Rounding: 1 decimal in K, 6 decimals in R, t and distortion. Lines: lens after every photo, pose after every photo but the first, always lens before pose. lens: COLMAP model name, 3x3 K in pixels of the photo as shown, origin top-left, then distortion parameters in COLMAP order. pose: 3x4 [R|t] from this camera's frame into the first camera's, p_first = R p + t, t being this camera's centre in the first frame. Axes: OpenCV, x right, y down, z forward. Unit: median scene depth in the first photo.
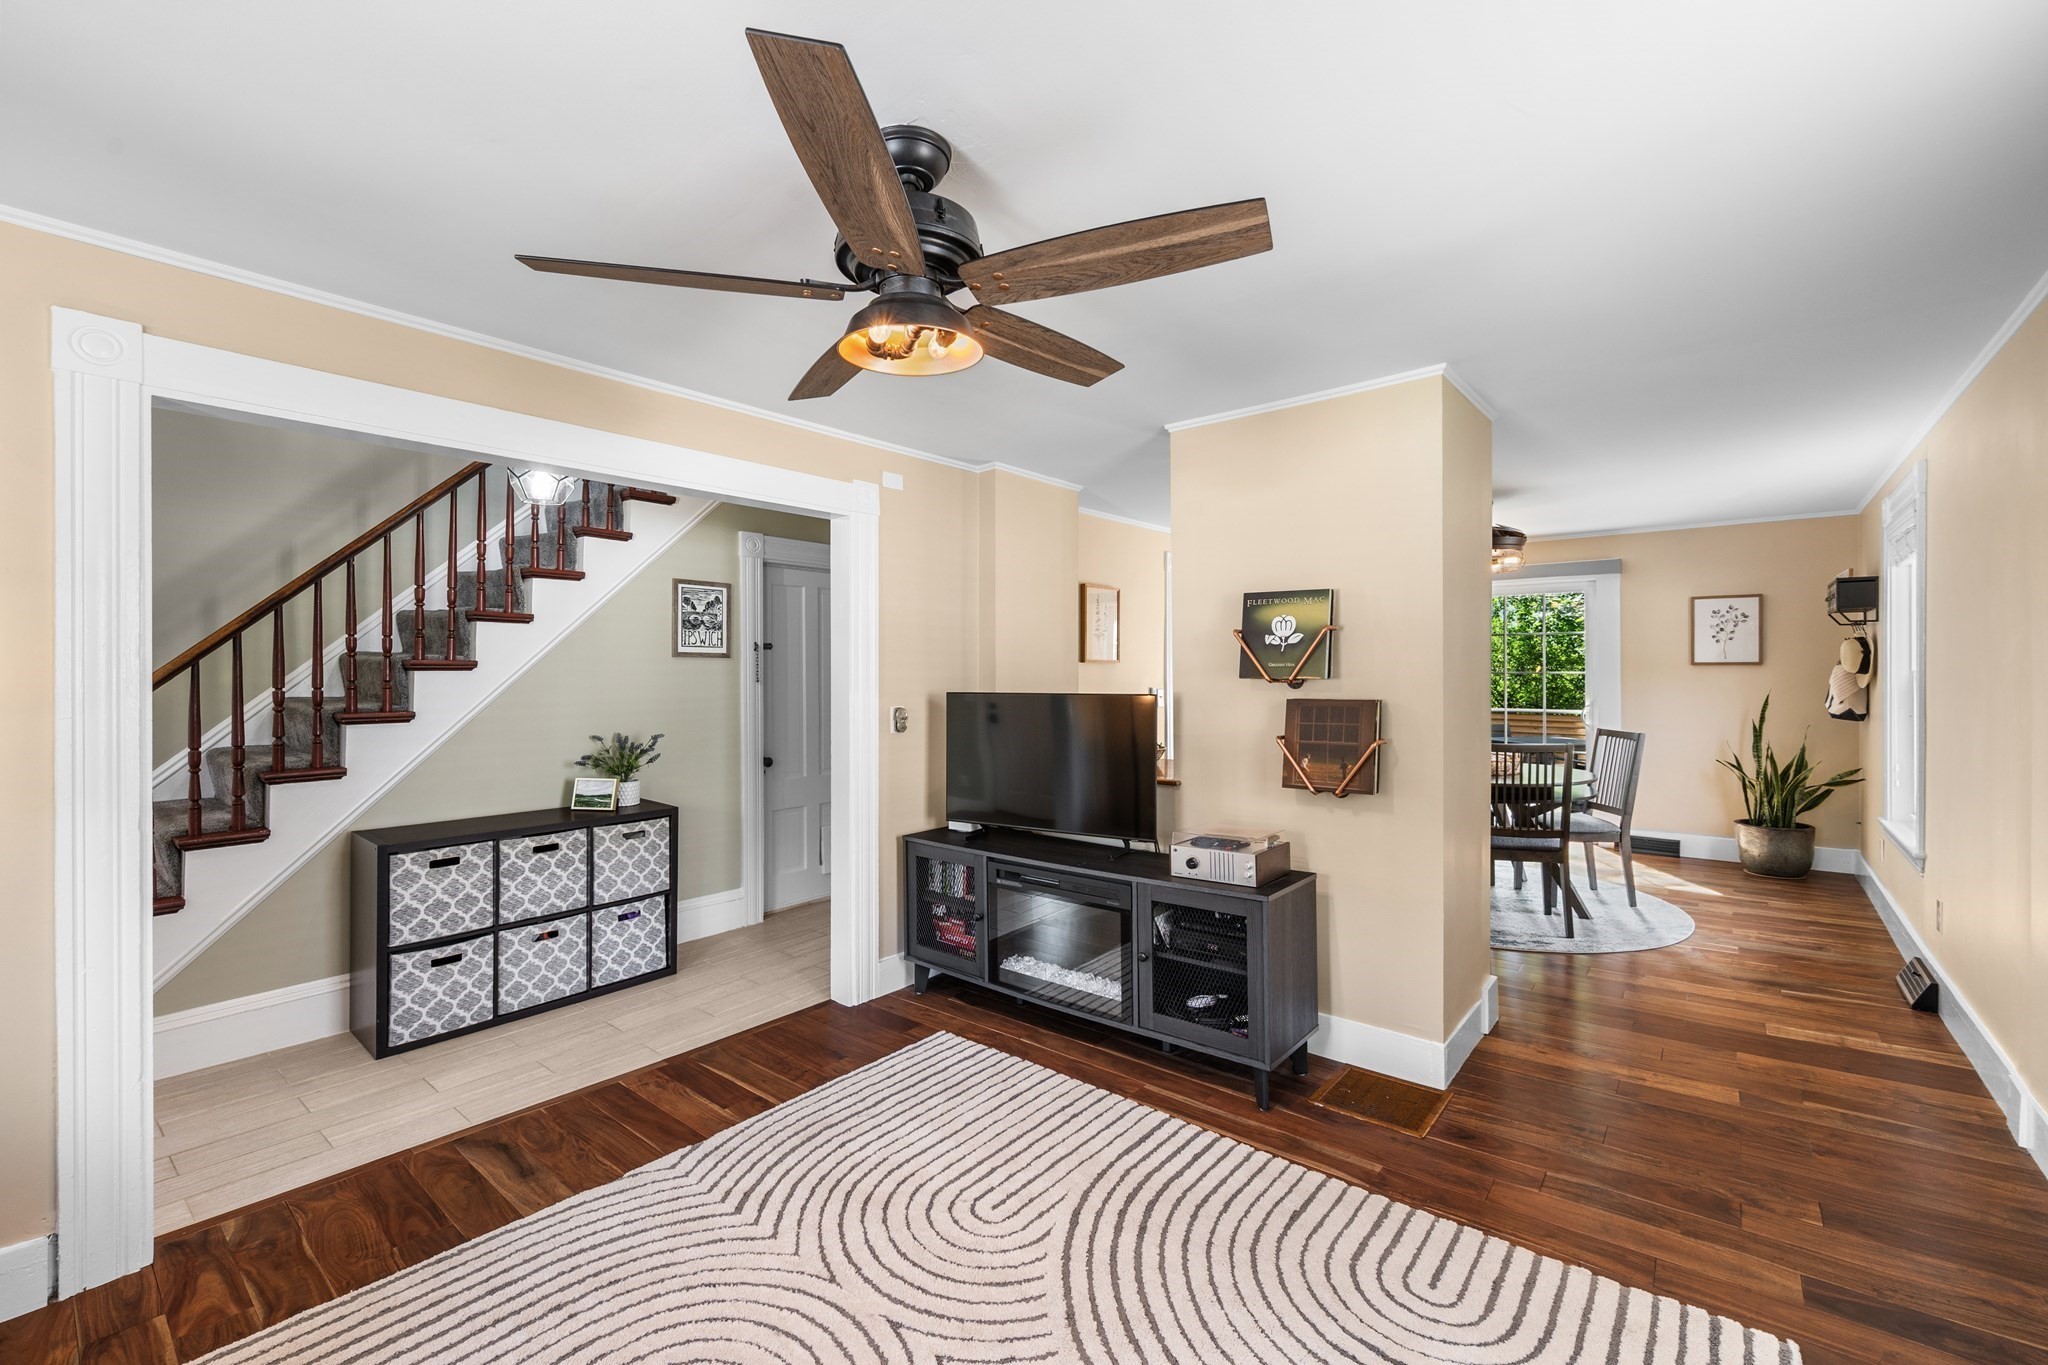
lens RADIAL K [[861.8, 0, 1015.1], [0, 861.8, 672.2], [0, 0, 1]] dist [0.002385, 0.000005]
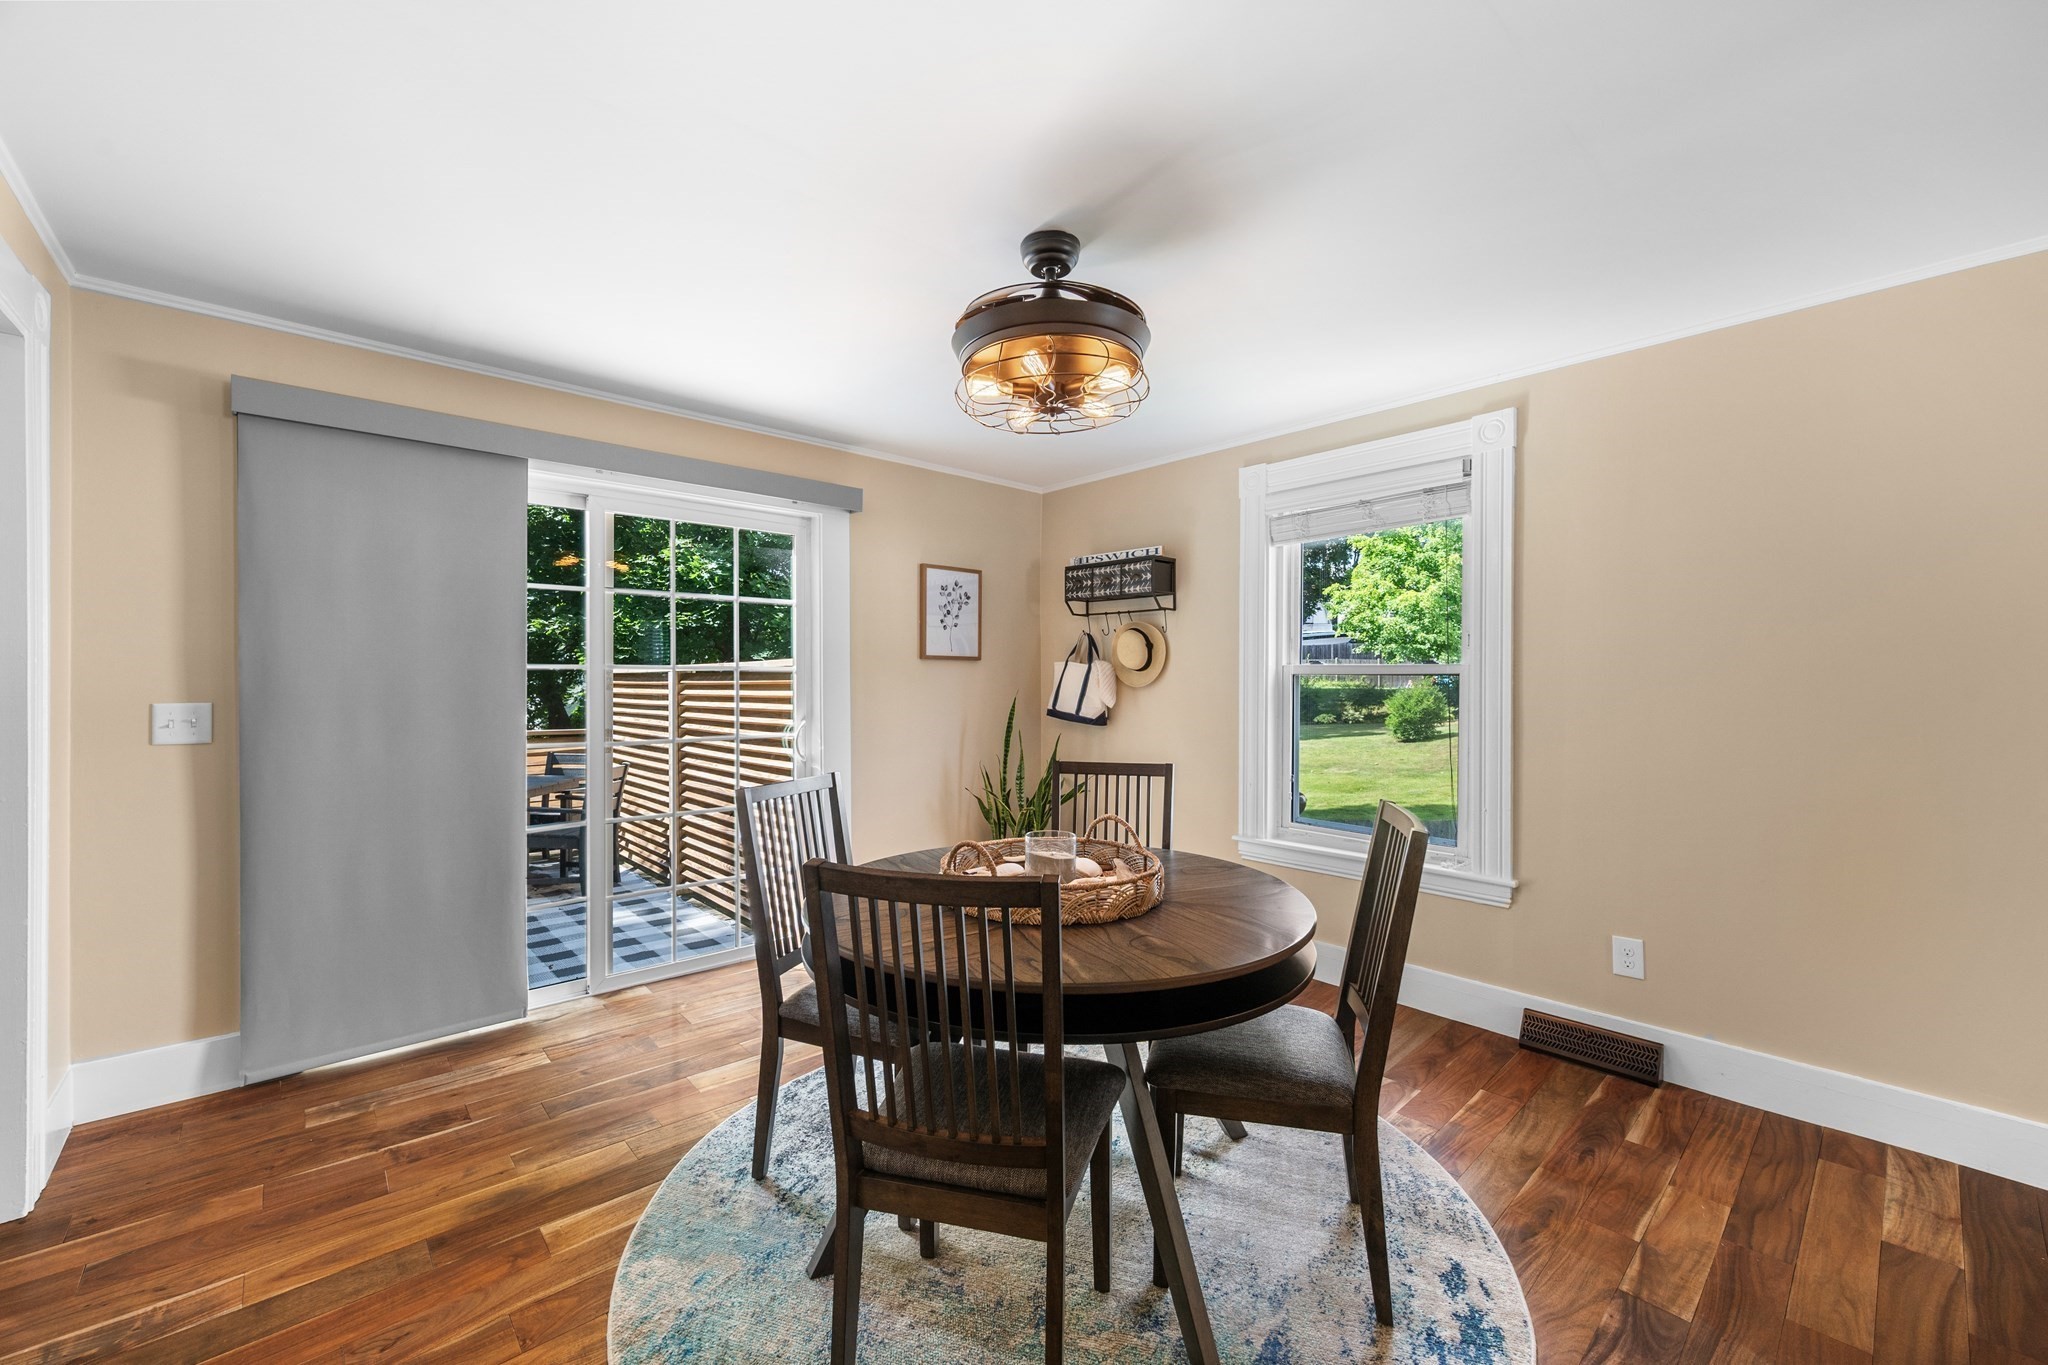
lens RADIAL K [[812.9, 0, 1022.0], [0, 812.9, 687.8], [0, 0, 1]] dist [-0.000631, 0.000066]
pose [[0.147514, 0.001244, 0.989059, 0.084854], [-0.001056, 0.999999, -0.001100, 0.011120], [-0.989059, -0.000882, 0.147515, 0.543664]]
